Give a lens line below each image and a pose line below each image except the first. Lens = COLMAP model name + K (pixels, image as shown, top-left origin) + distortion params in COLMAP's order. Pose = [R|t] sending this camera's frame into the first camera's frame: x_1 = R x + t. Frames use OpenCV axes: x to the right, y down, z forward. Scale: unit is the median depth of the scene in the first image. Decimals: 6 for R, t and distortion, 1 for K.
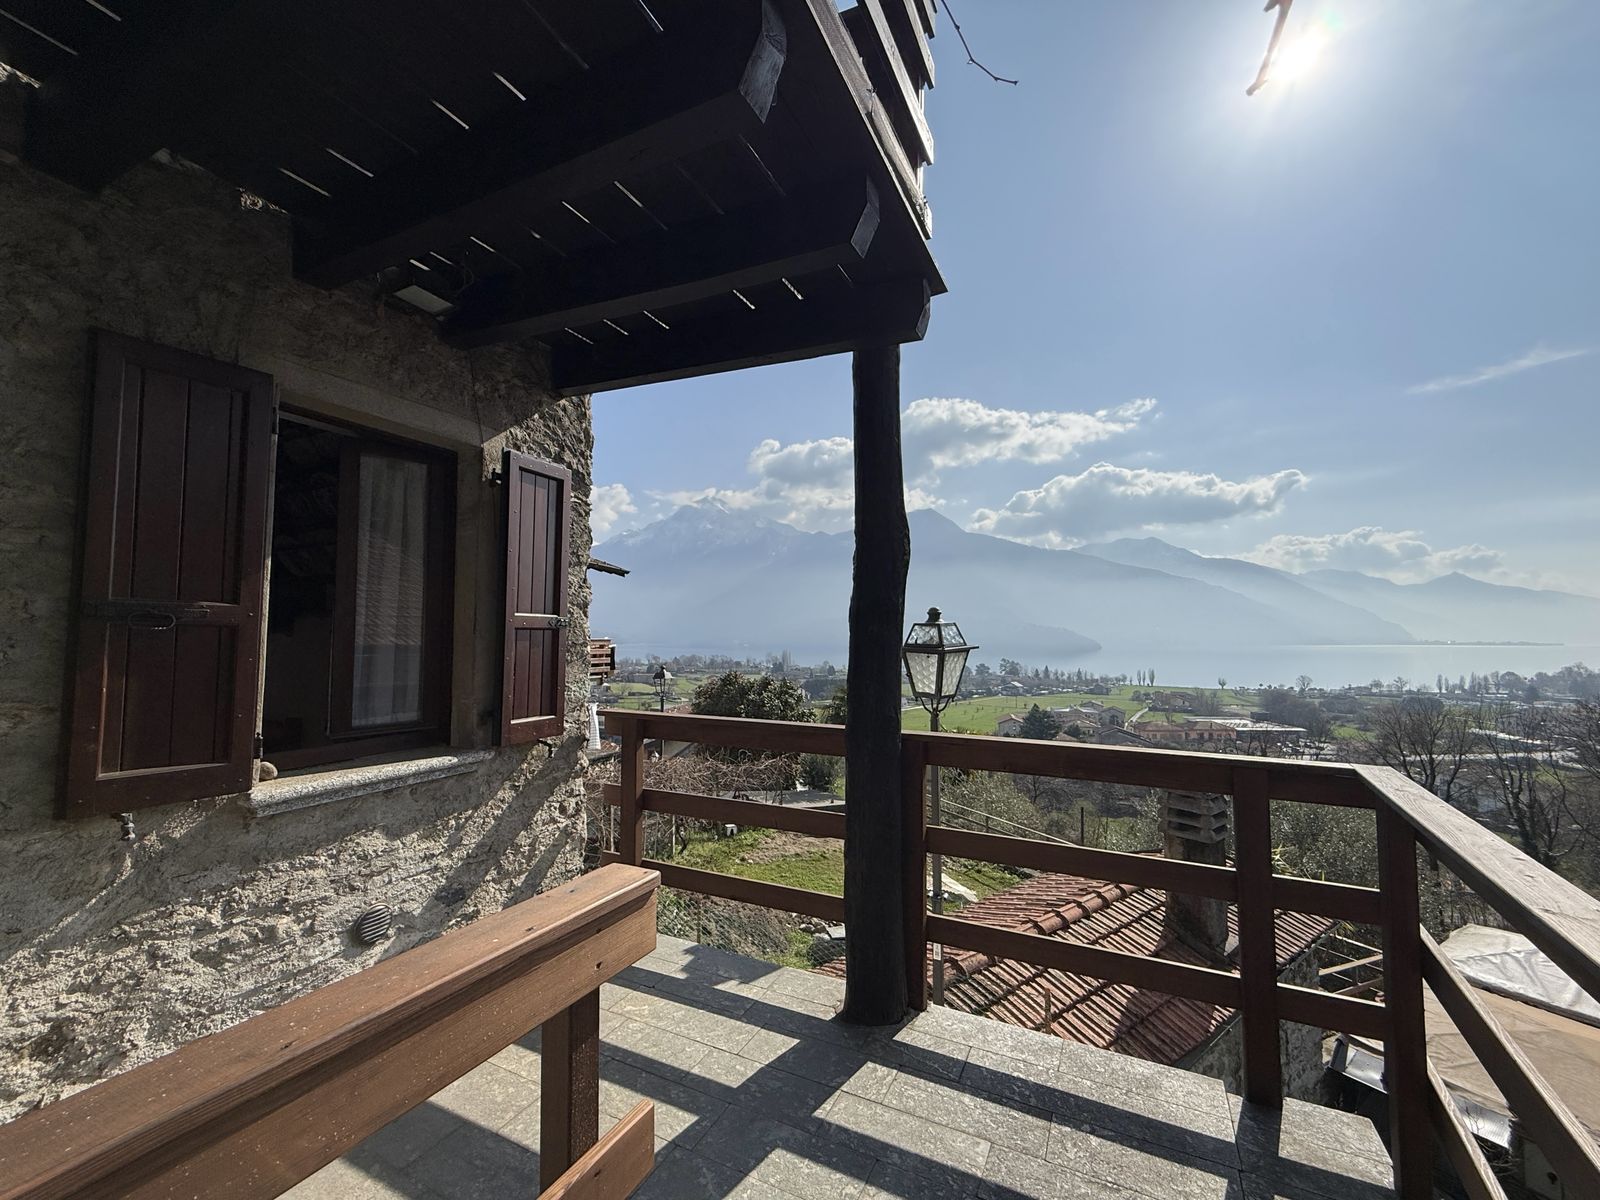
lens RADIAL K [[663.0, 0, 797.5], [0, 663.0, 610.9], [0, 0, 1]] dist [-0.002813, -0.001346]
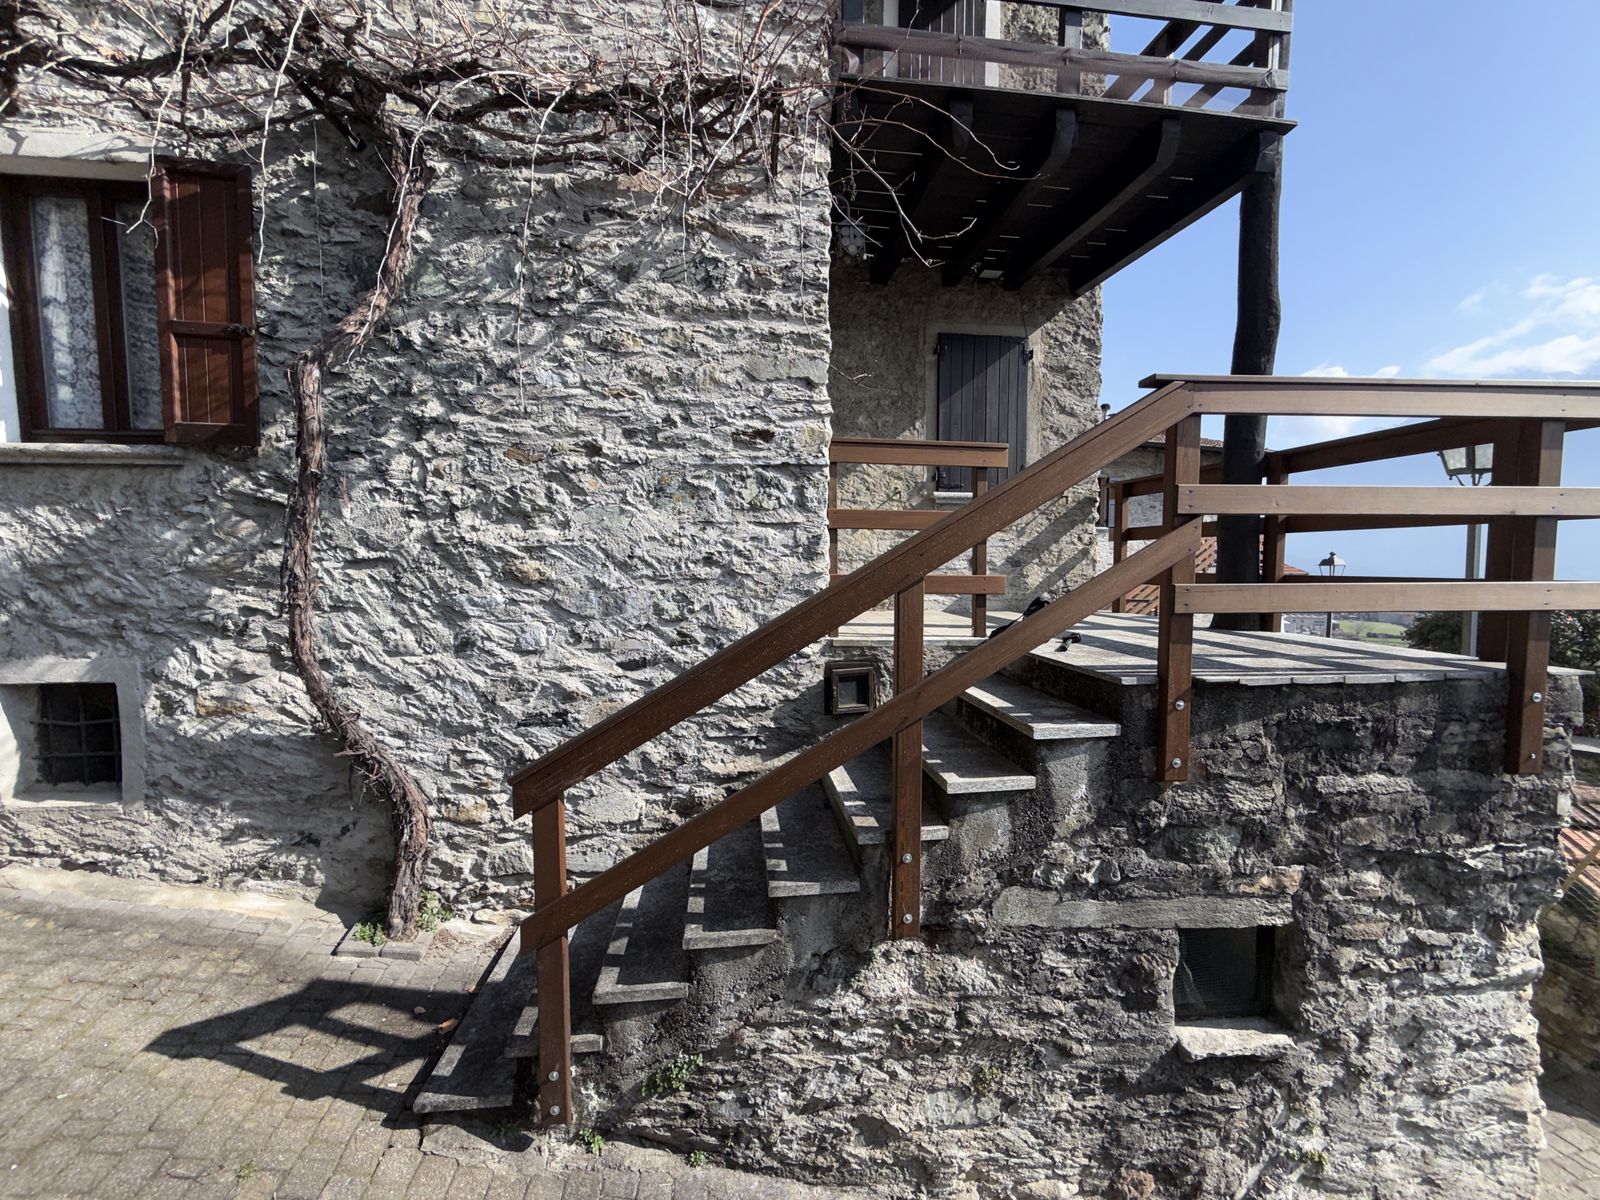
lens RADIAL K [[663.0, 0, 797.9], [0, 663.0, 611.2], [0, 0, 1]] dist [-0.002813, -0.001346]
pose [[0.568138, 0.036724, -0.822114, 0.671529], [0.046453, 0.995980, 0.076594, 0.321939], [0.821621, -0.081706, 0.564148, -0.620127]]
